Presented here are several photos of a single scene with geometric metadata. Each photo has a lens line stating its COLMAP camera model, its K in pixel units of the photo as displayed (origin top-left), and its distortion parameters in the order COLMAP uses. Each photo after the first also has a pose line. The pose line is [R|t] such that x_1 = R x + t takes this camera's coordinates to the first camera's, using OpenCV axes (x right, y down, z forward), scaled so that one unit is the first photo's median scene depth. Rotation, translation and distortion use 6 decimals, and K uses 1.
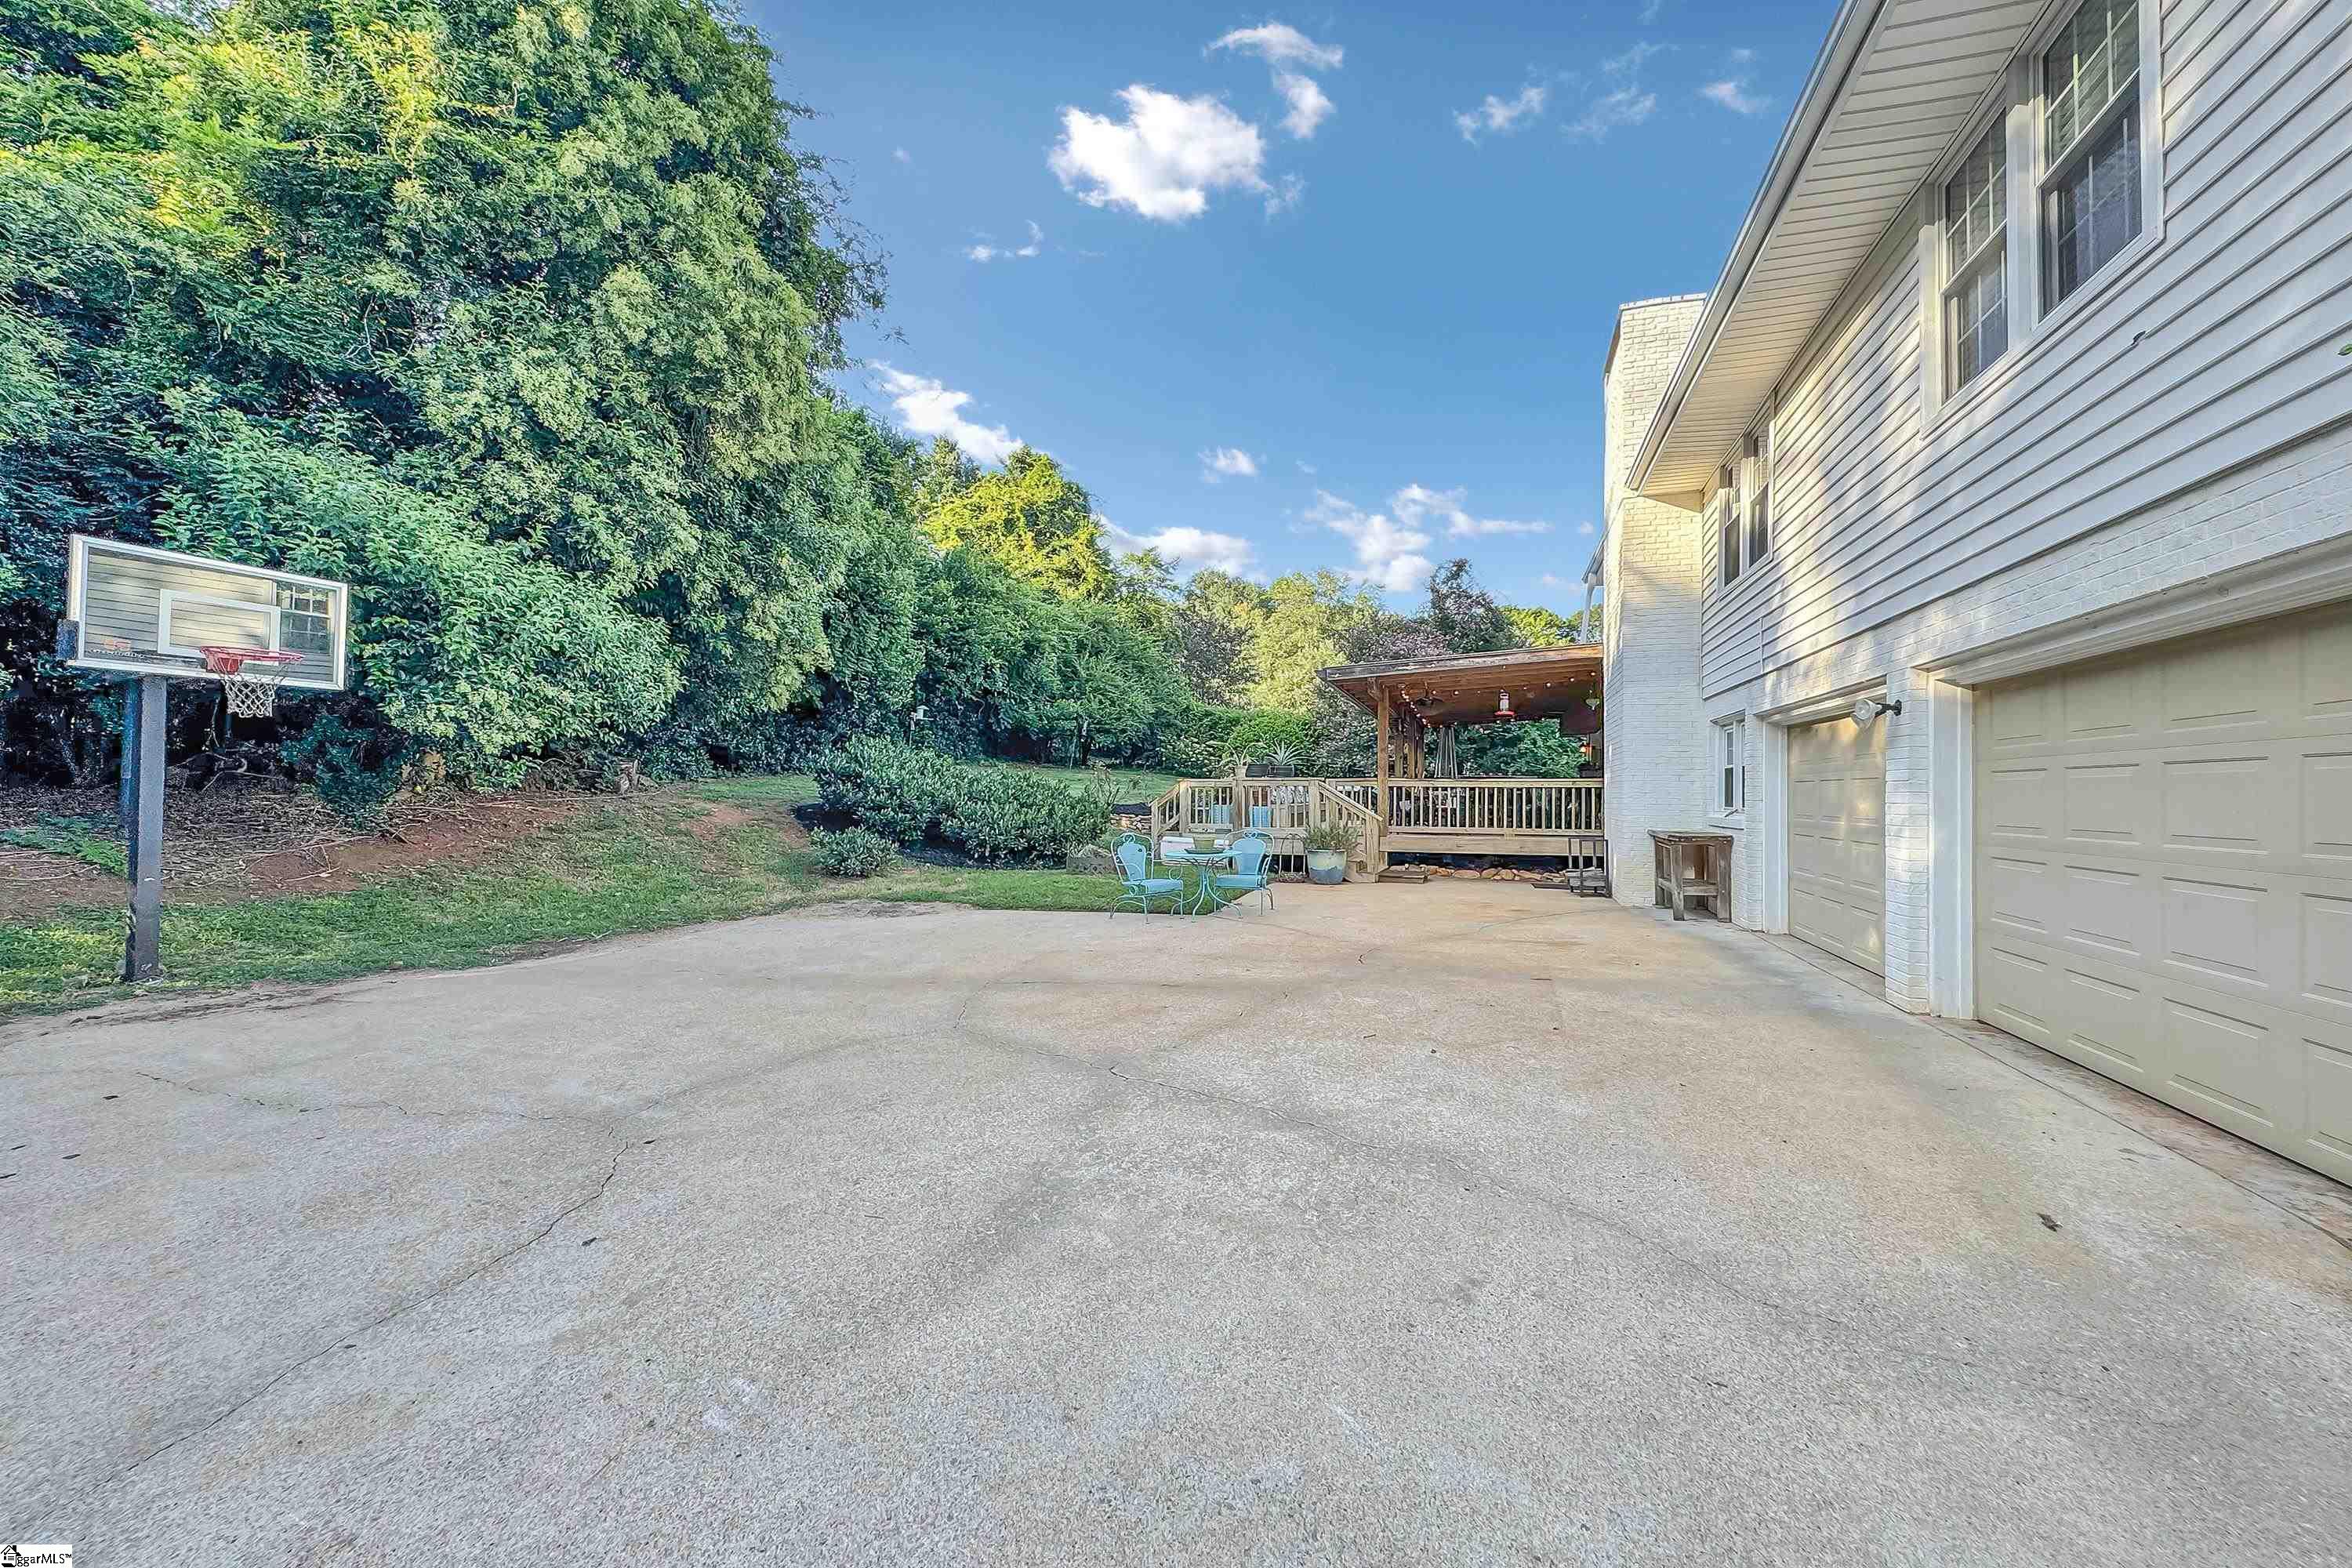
lens RADIAL K [[933.9, 0, 1176.0], [0, 933.9, 784.0], [0, 0, 1]] dist [-0.004779, -0.000243]
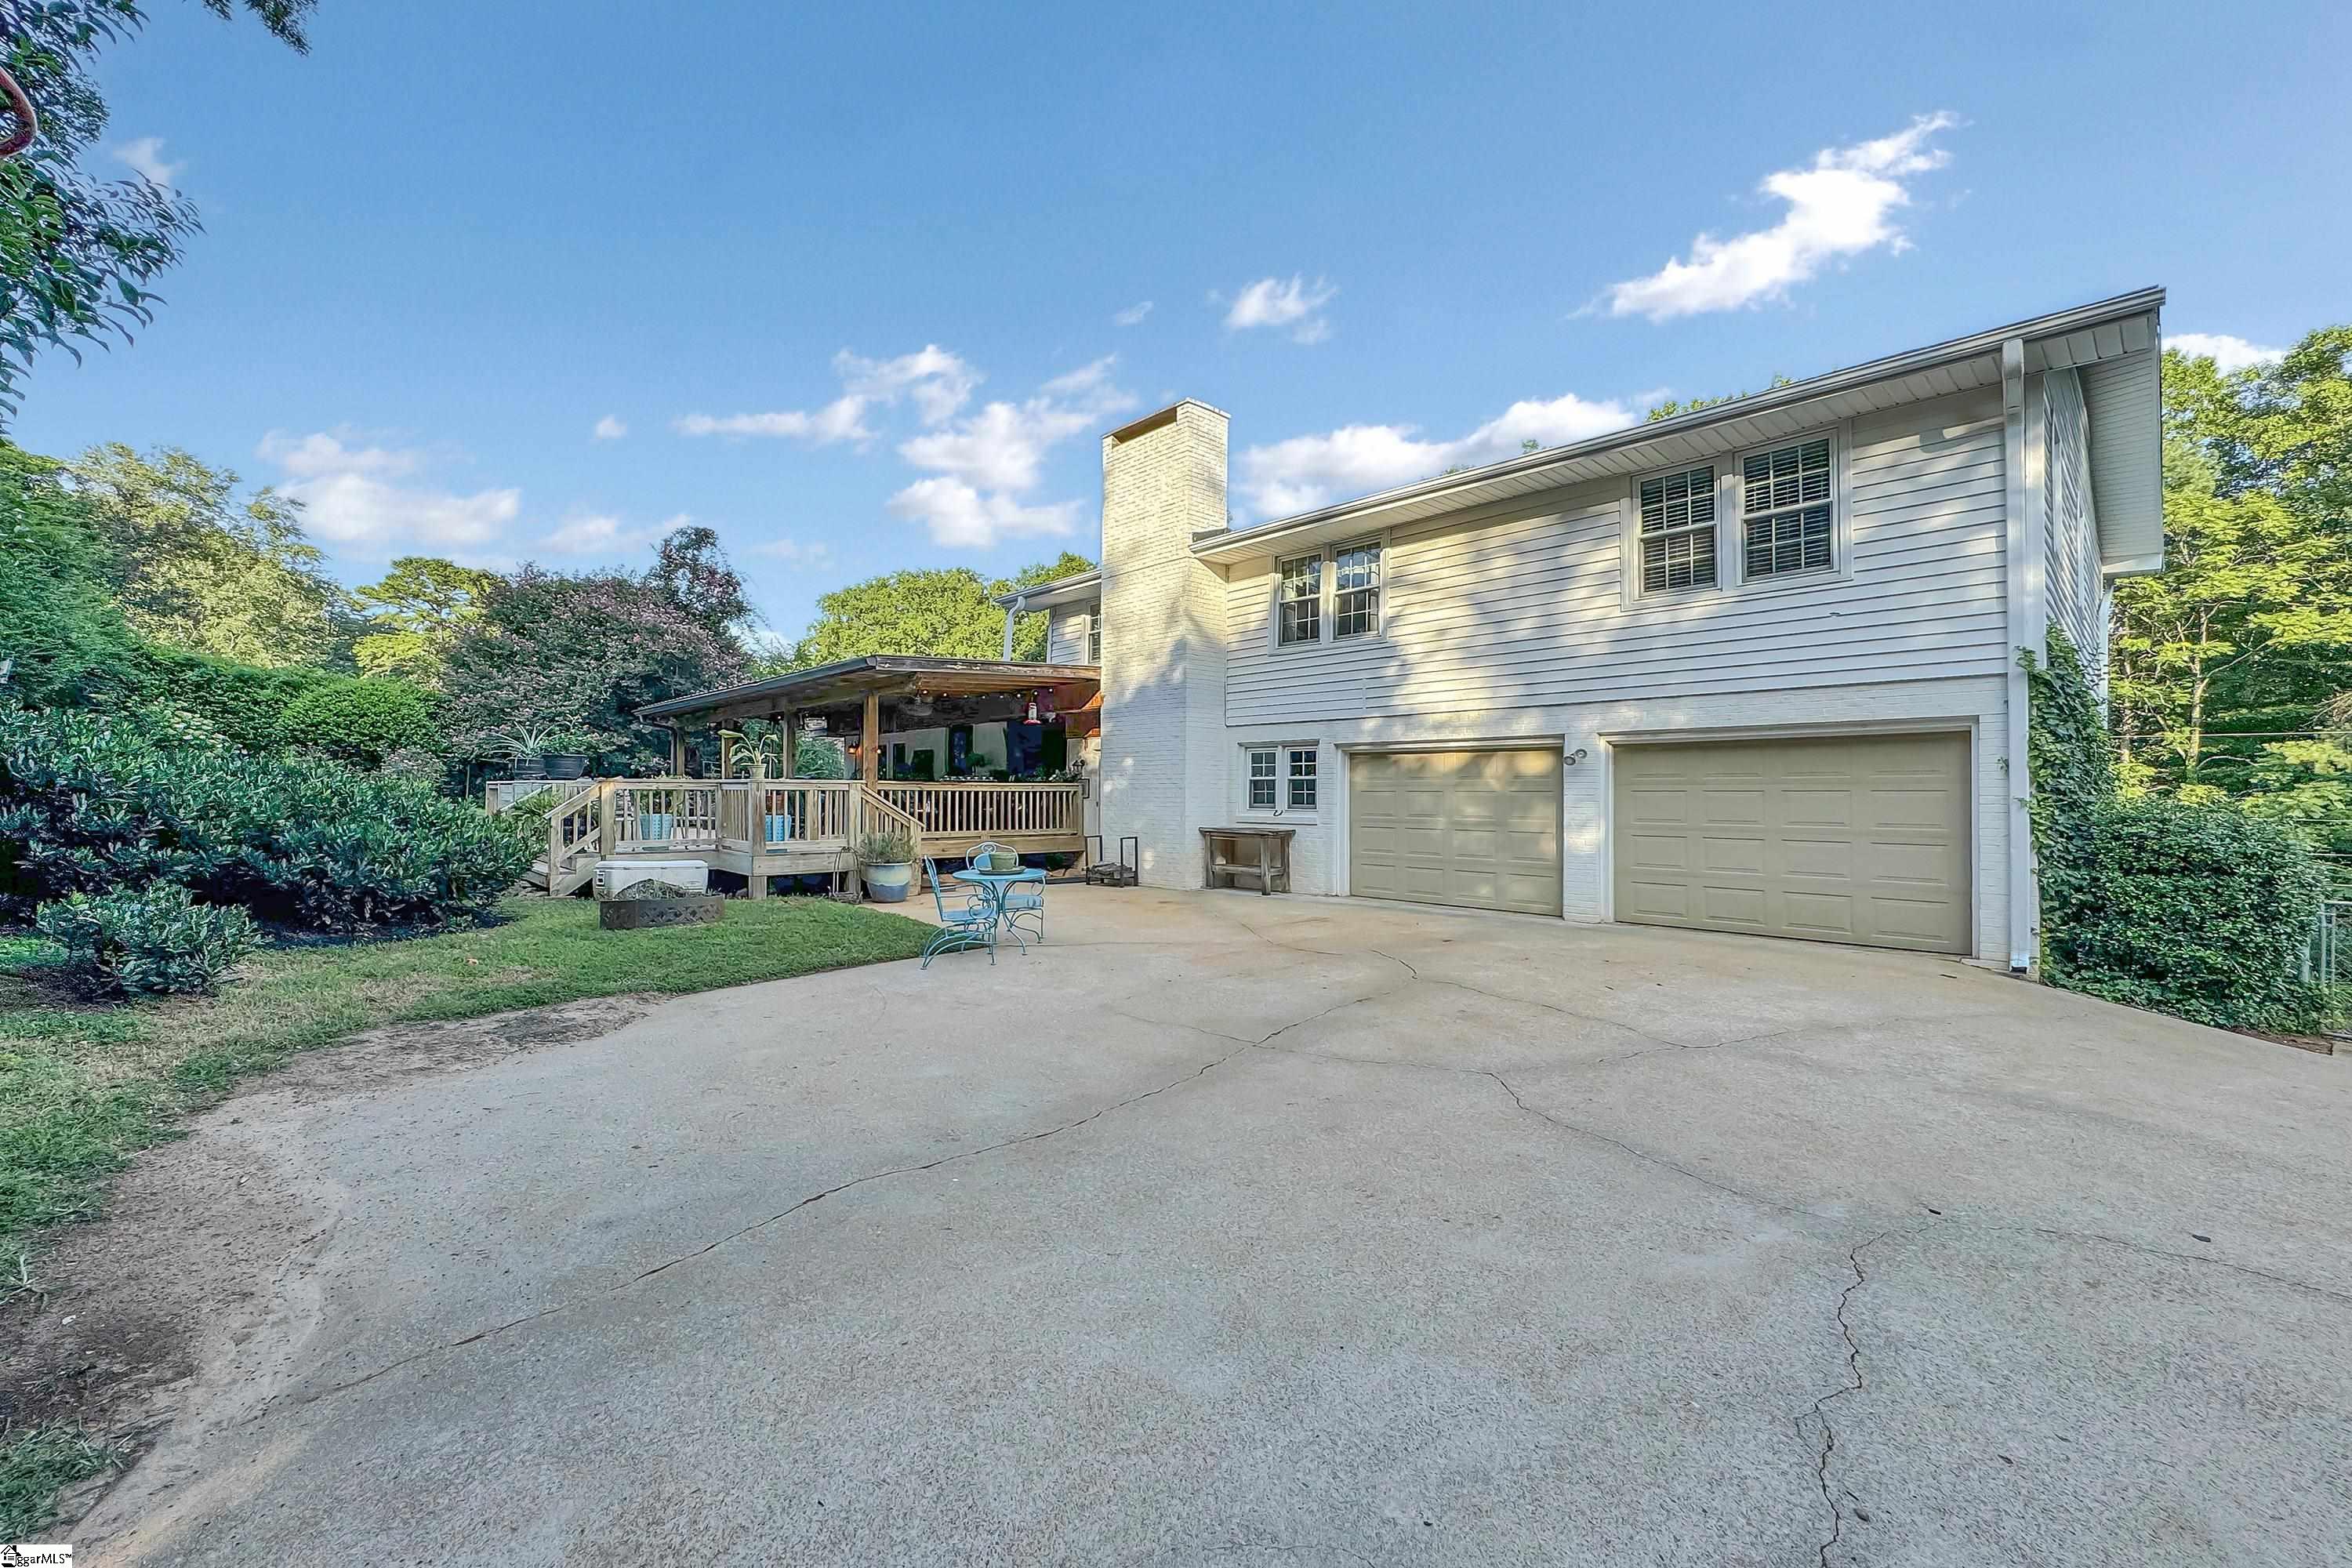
lens RADIAL K [[933.9, 0, 1176.0], [0, 933.9, 784.0], [0, 0, 1]] dist [-0.004779, -0.000243]
pose [[0.483716, 0.005948, 0.875205, -1.319591], [-0.007573, 0.999968, -0.002610, -0.017510], [-0.875192, -0.005365, 0.483746, 0.932540]]
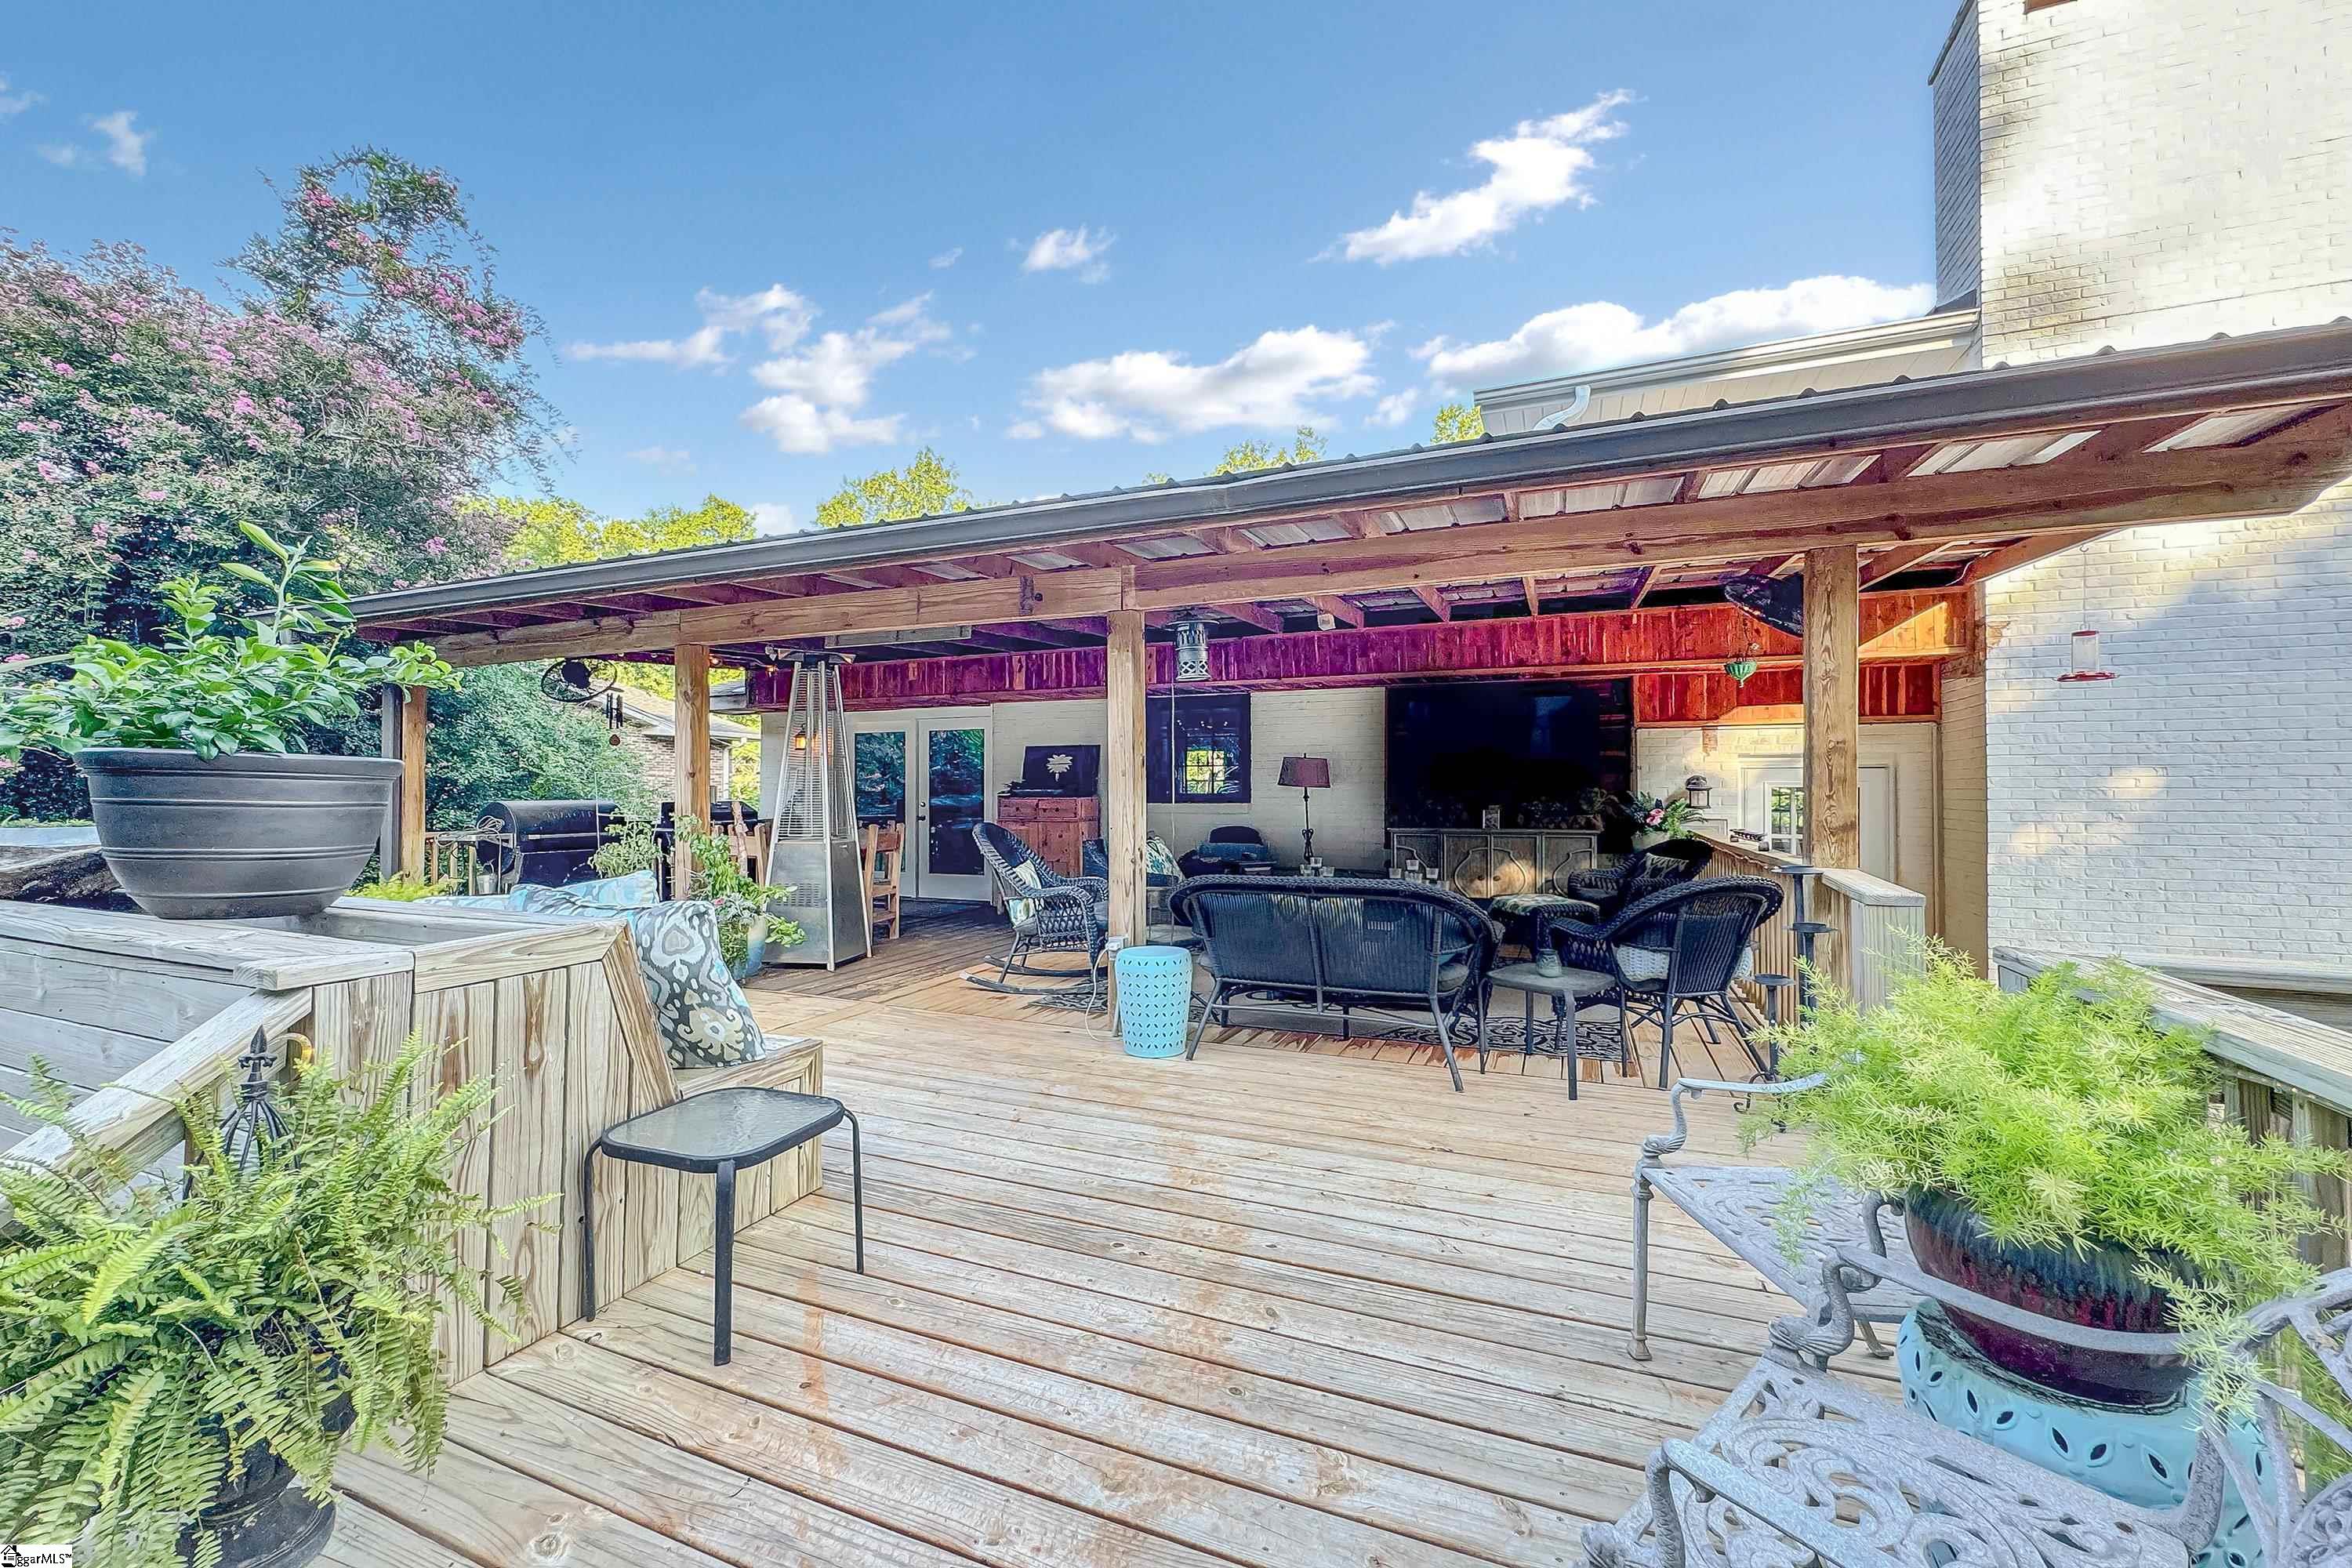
lens RADIAL K [[933.9, 0, 1176.0], [0, 933.9, 784.0], [0, 0, 1]] dist [-0.004779, -0.000243]
pose [[0.088119, 0.021330, 0.995882, -0.128760], [-0.006070, 0.999764, -0.020876, -0.057272], [-0.996091, -0.004205, 0.088227, 3.474334]]
